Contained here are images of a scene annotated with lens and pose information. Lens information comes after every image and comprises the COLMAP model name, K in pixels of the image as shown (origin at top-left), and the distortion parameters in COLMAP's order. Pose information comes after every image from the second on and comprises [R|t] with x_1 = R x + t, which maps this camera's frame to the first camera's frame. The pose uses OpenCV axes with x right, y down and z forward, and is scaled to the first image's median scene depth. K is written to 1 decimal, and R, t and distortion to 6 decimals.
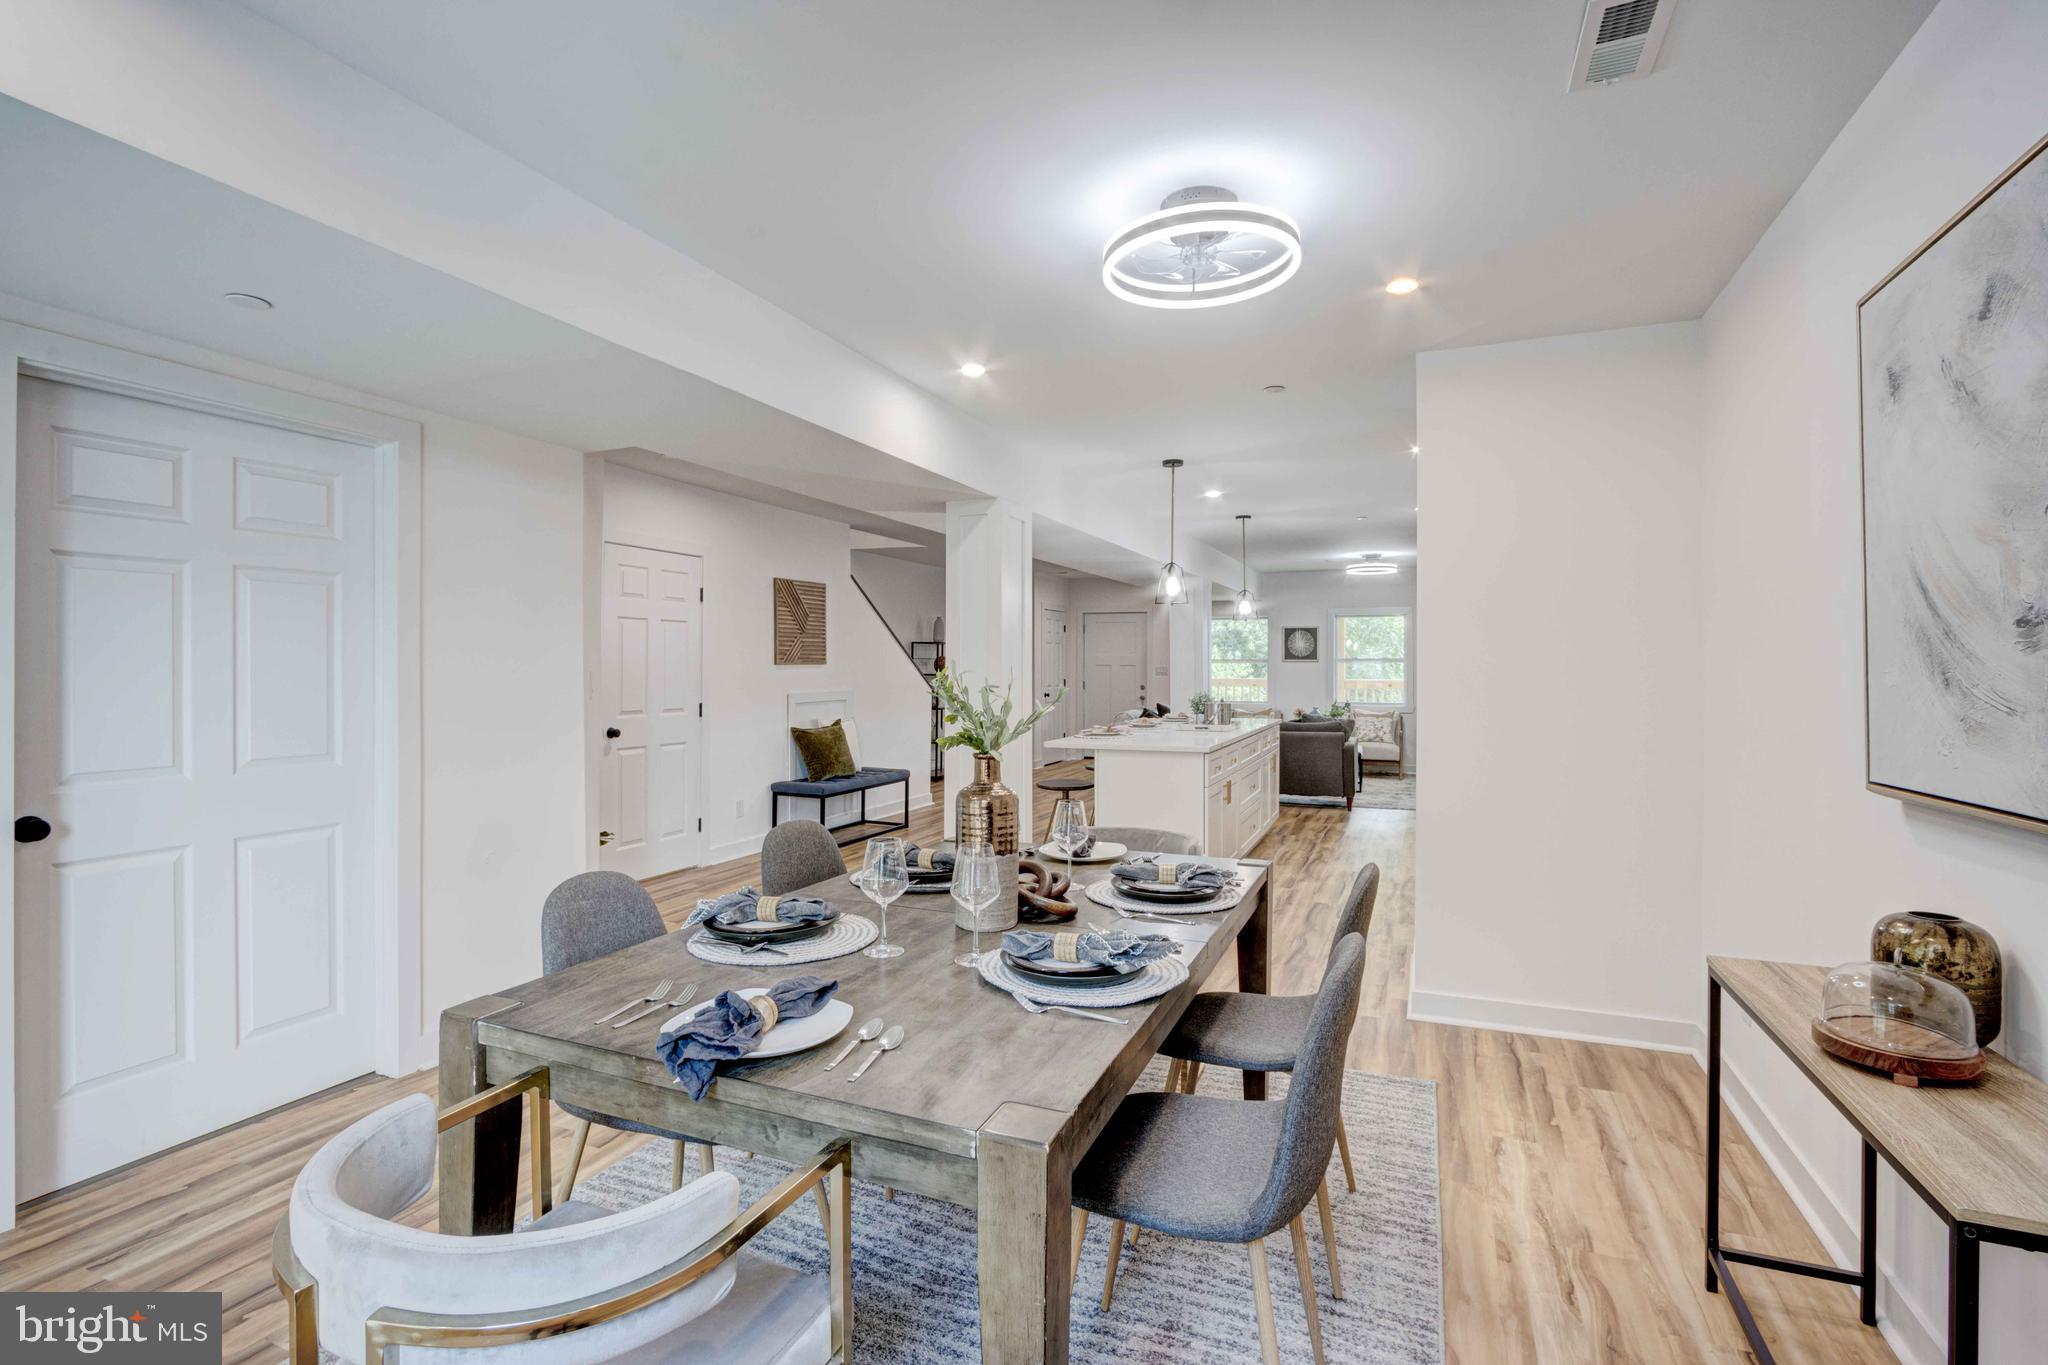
lens RADIAL K [[953.5, 0, 1031.2], [0, 953.5, 666.4], [0, 0, 1]] dist [-0.024831, 0.005676]
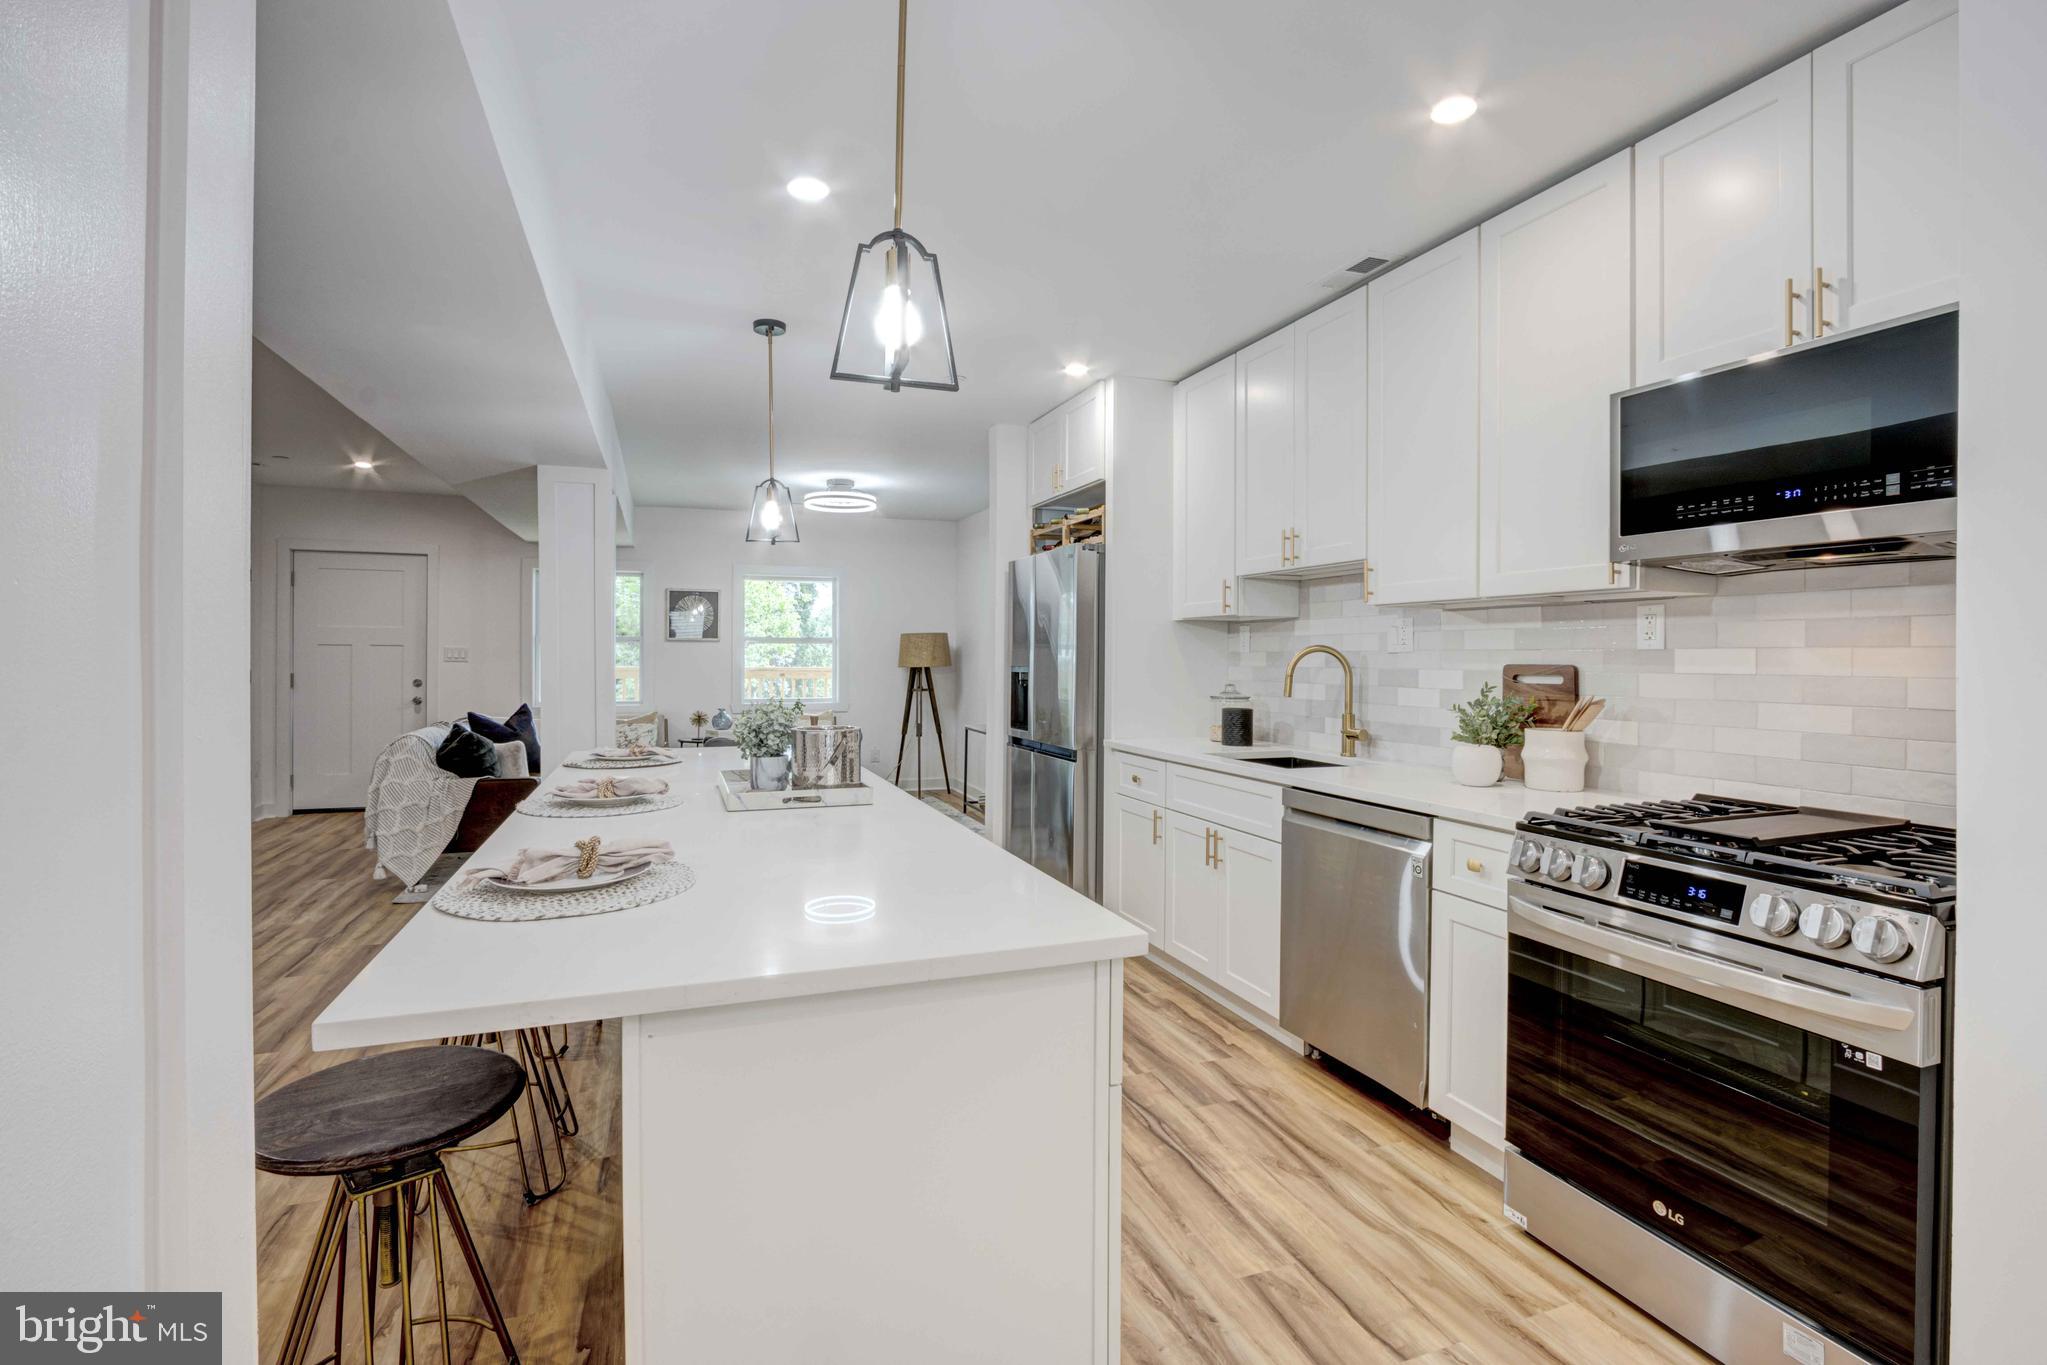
lens RADIAL K [[953.0, 0, 1005.0], [0, 953.0, 663.8], [0, 0, 1]] dist [-0.024831, 0.005676]
pose [[0.742647, -0.002900, 0.669677, -0.005376], [-0.003882, 0.999955, 0.008635, 0.005570], [-0.669672, -0.009013, 0.742602, 0.428207]]
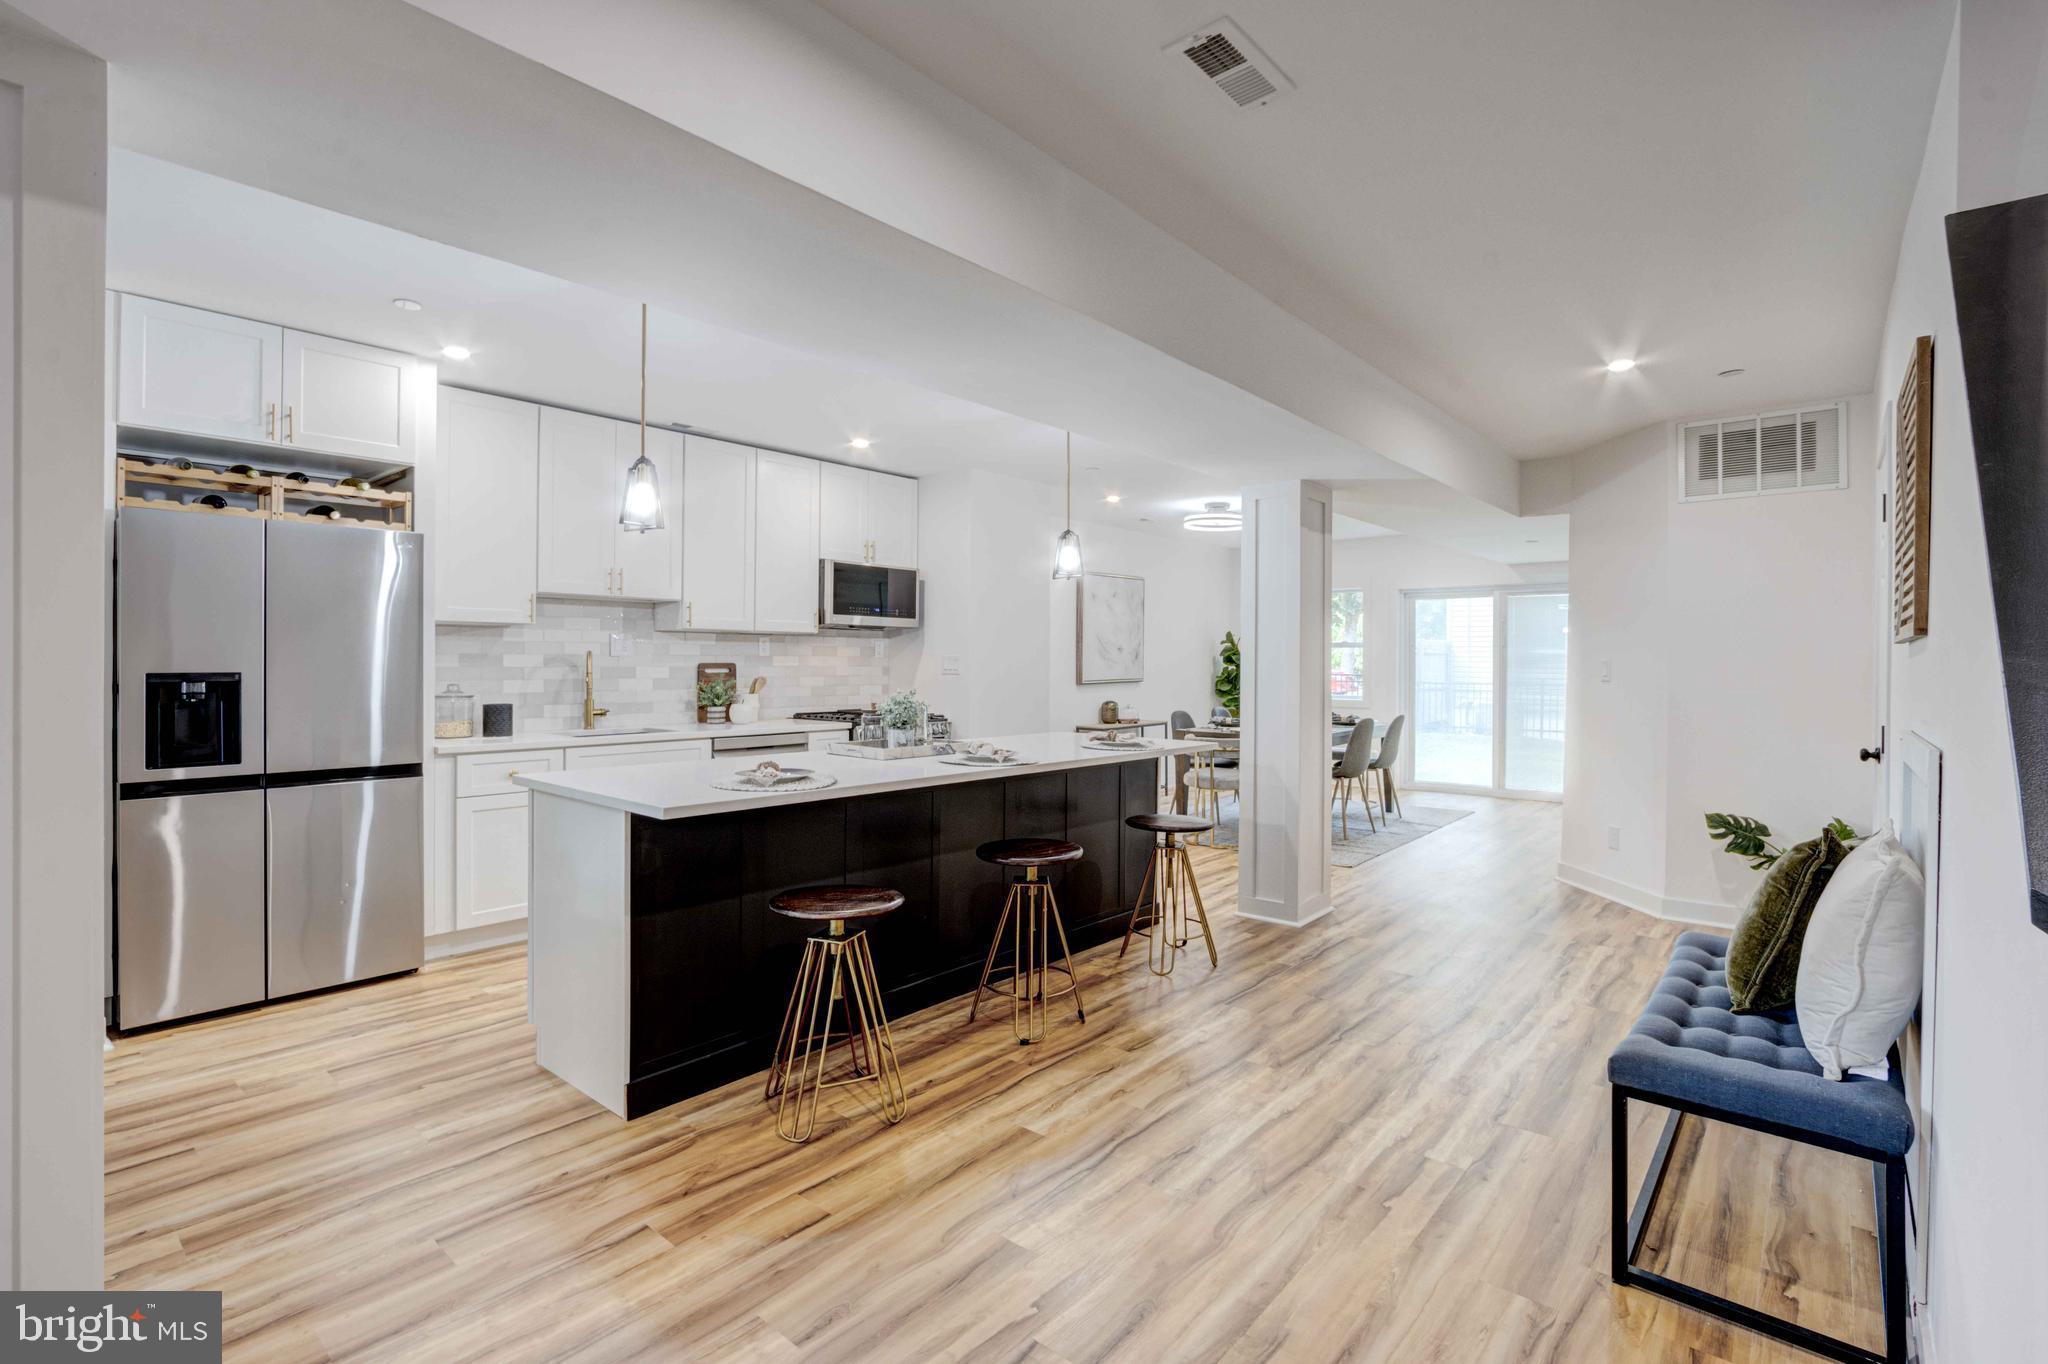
lens RADIAL K [[953.5, 0, 1027.0], [0, 953.5, 662.3], [0, 0, 1]] dist [-0.024831, 0.005676]
pose [[-0.951790, -0.006460, 0.306681, -0.045059], [-0.006254, 0.999979, 0.001652, 0.005126], [-0.306685, -0.000345, -0.951811, 1.010211]]
